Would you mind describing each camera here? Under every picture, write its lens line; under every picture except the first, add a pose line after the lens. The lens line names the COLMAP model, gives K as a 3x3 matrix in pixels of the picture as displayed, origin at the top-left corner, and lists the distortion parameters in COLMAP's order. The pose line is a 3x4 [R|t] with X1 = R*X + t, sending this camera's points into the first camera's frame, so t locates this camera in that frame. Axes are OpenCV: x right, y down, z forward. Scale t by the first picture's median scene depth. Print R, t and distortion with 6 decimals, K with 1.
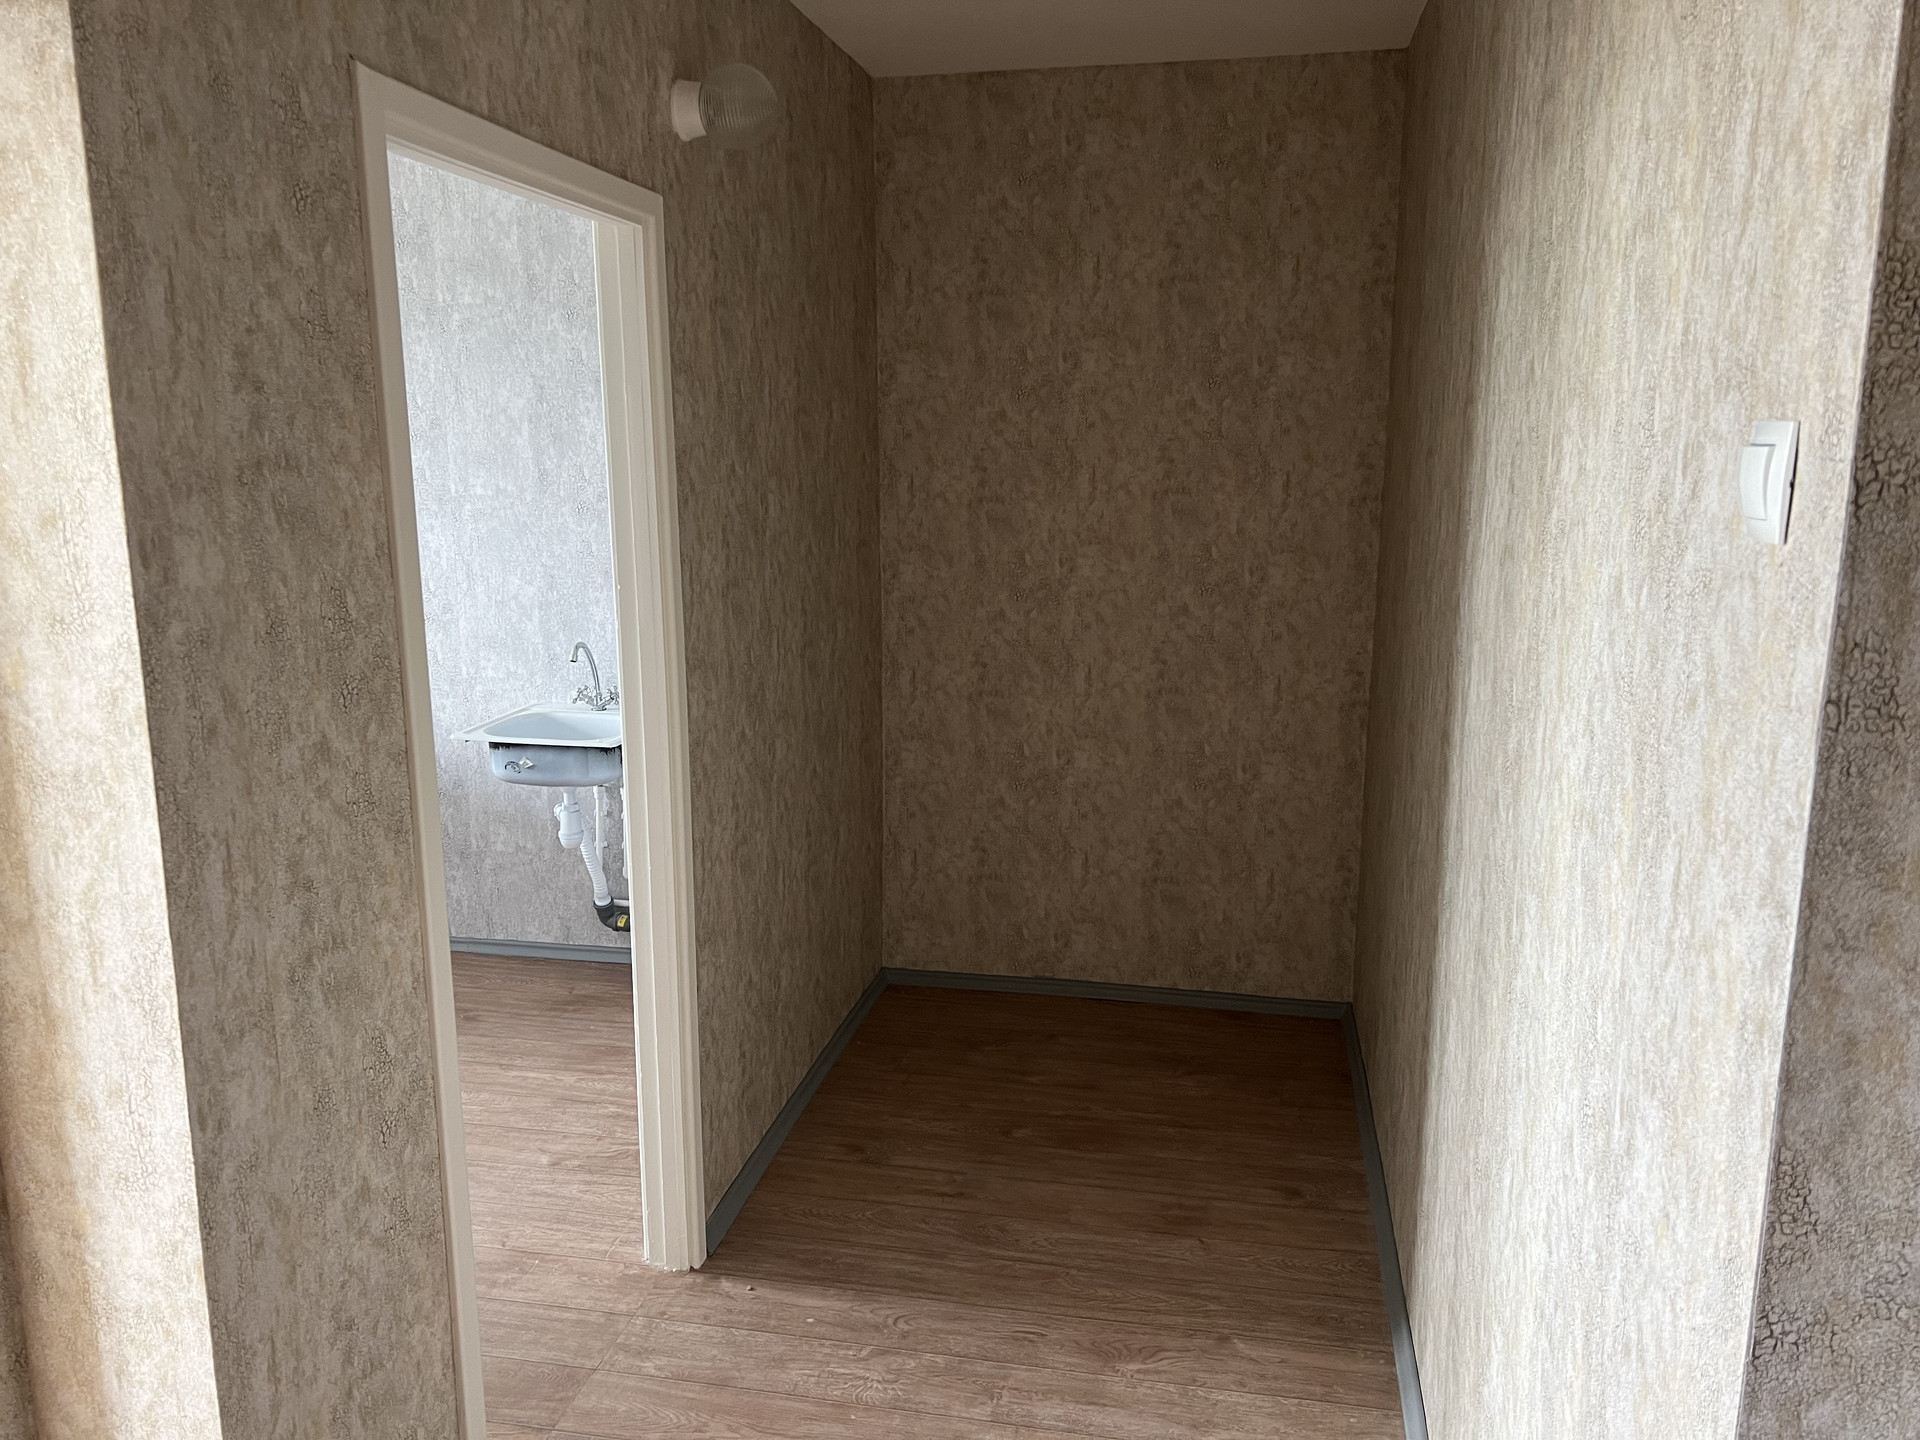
lens RADIAL K [[1444.1, 0, 959.1], [0, 1444.1, 722.6], [0, 0, 1]] dist [0.006449, -0.010675]
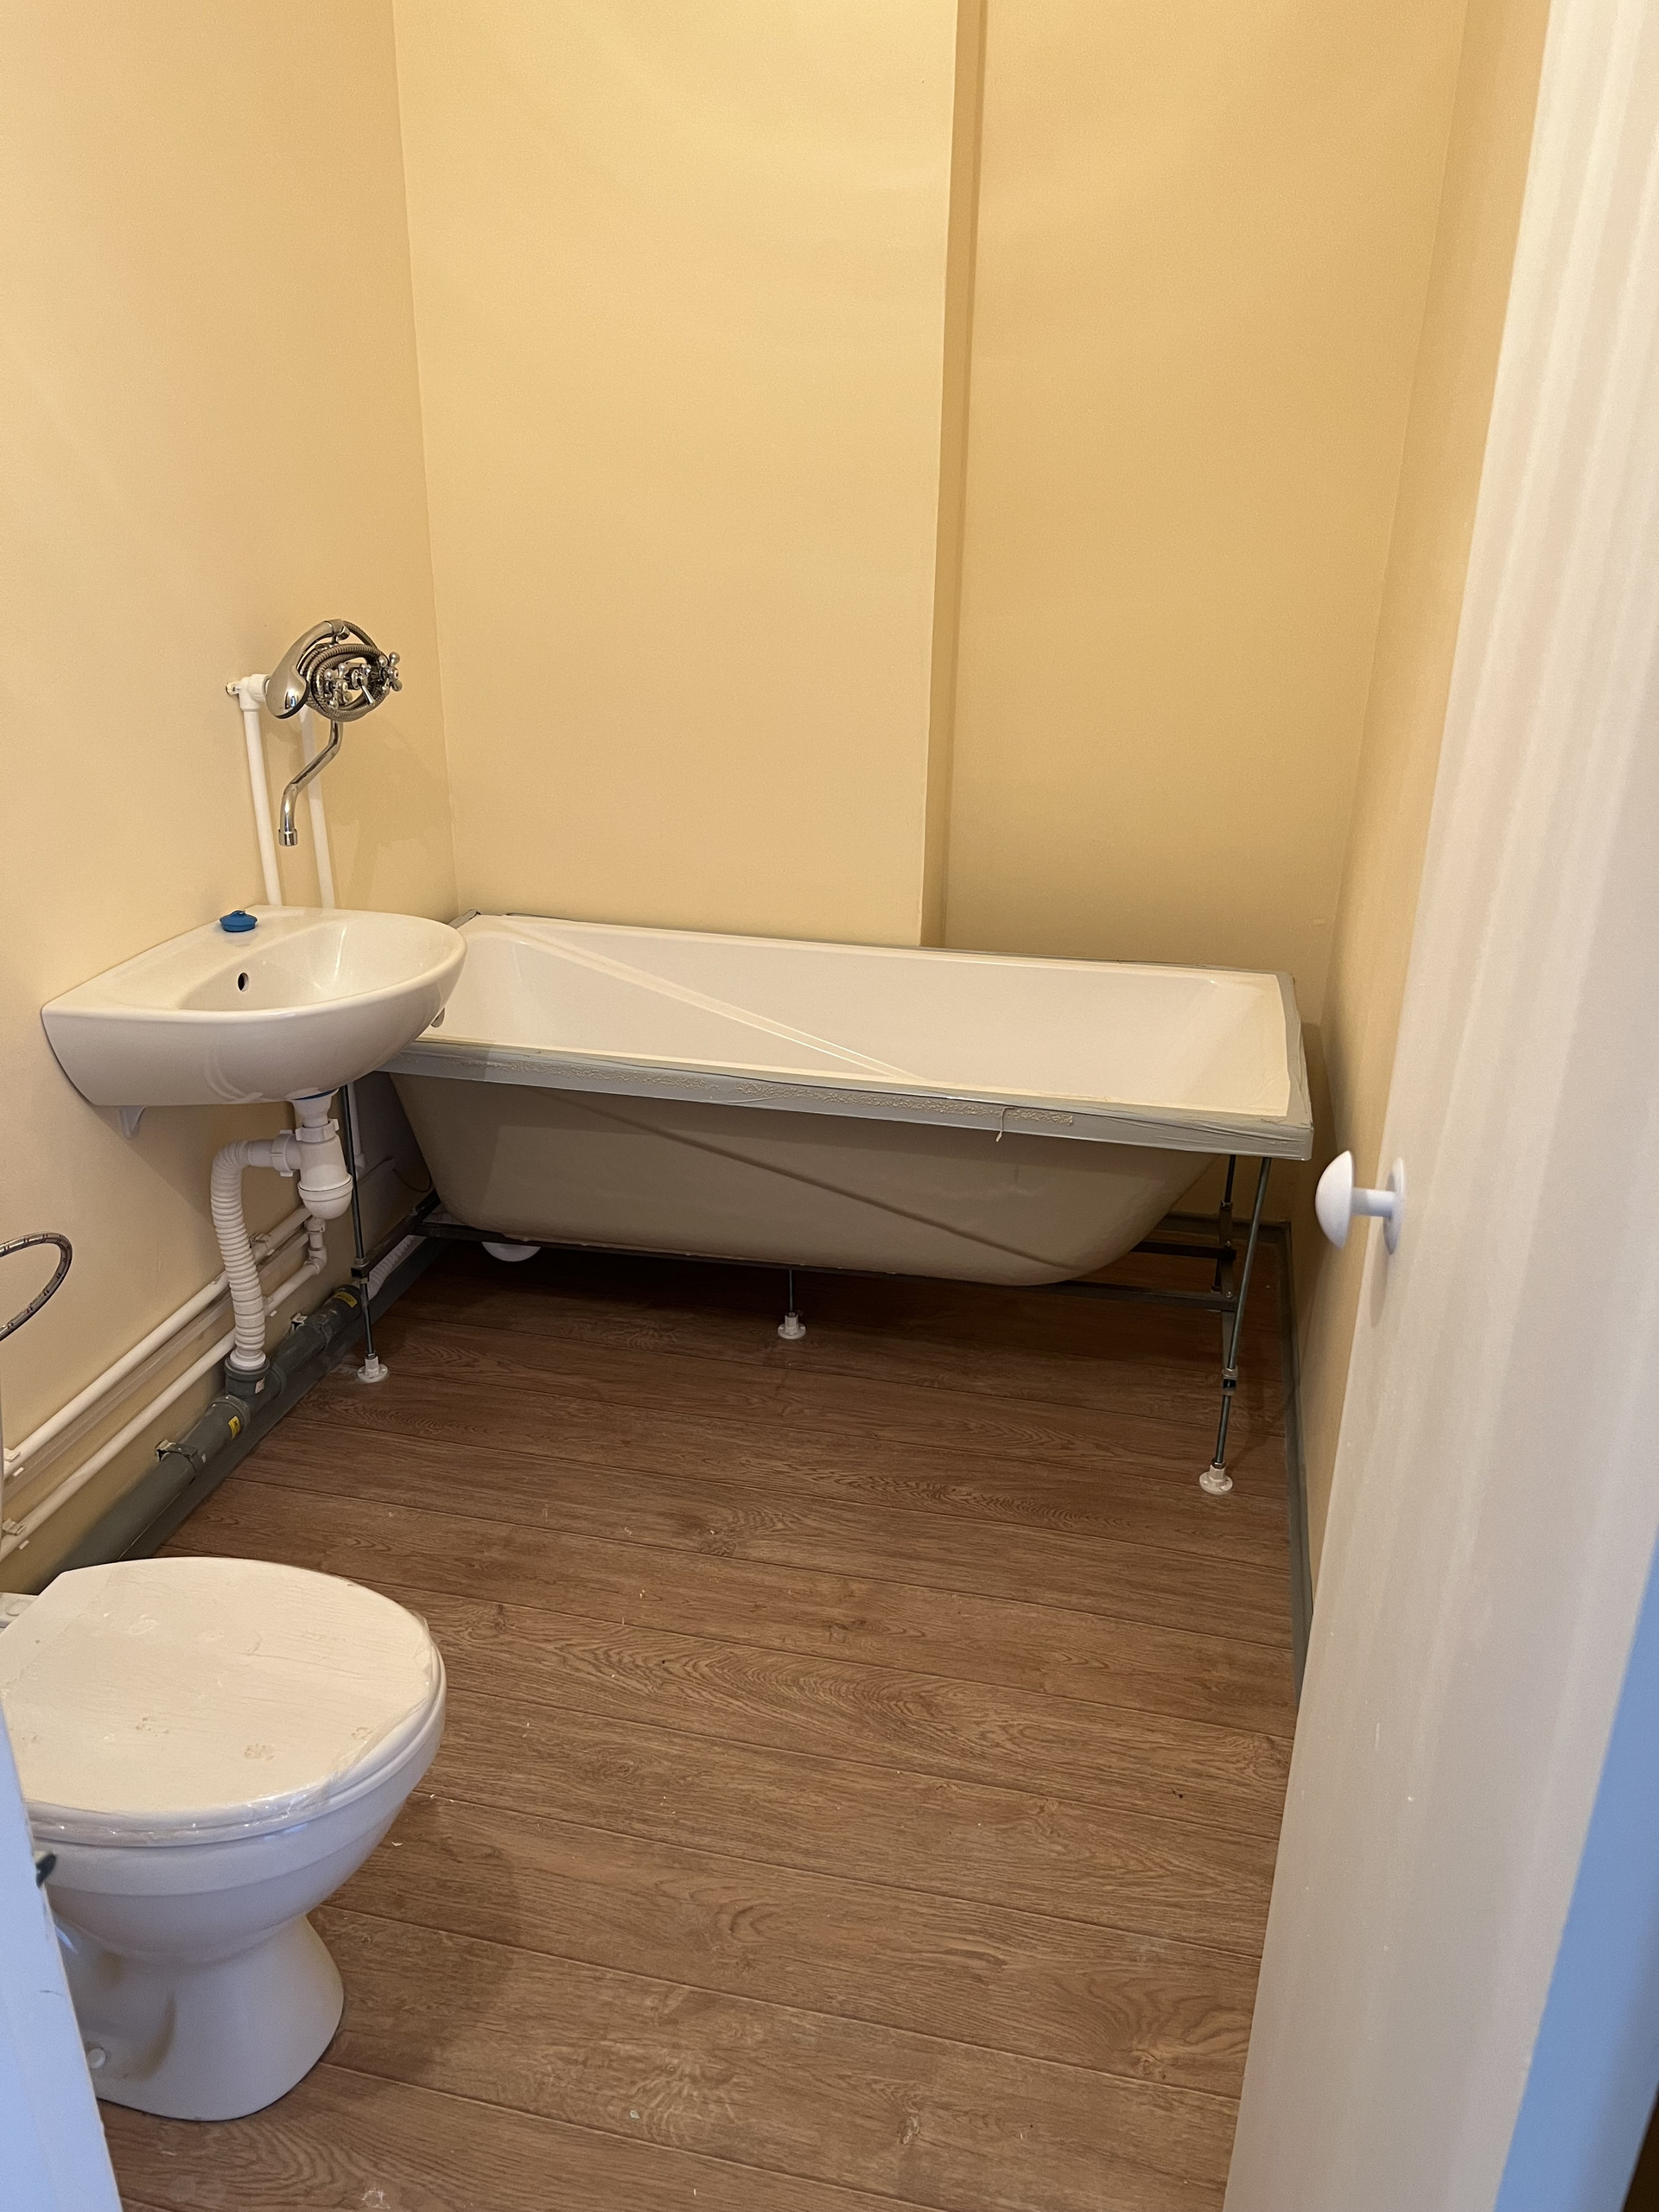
lens RADIAL K [[1663.7, 0, 829.7], [0, 1663.7, 1107.4], [0, 0, 1]] dist [0.006449, -0.010675]
pose [[0.999307, 0.020682, -0.030957, 0.005870], [-0.014127, 0.979961, 0.198690, -0.021363], [0.034446, -0.198115, 0.979573, 0.402913]]
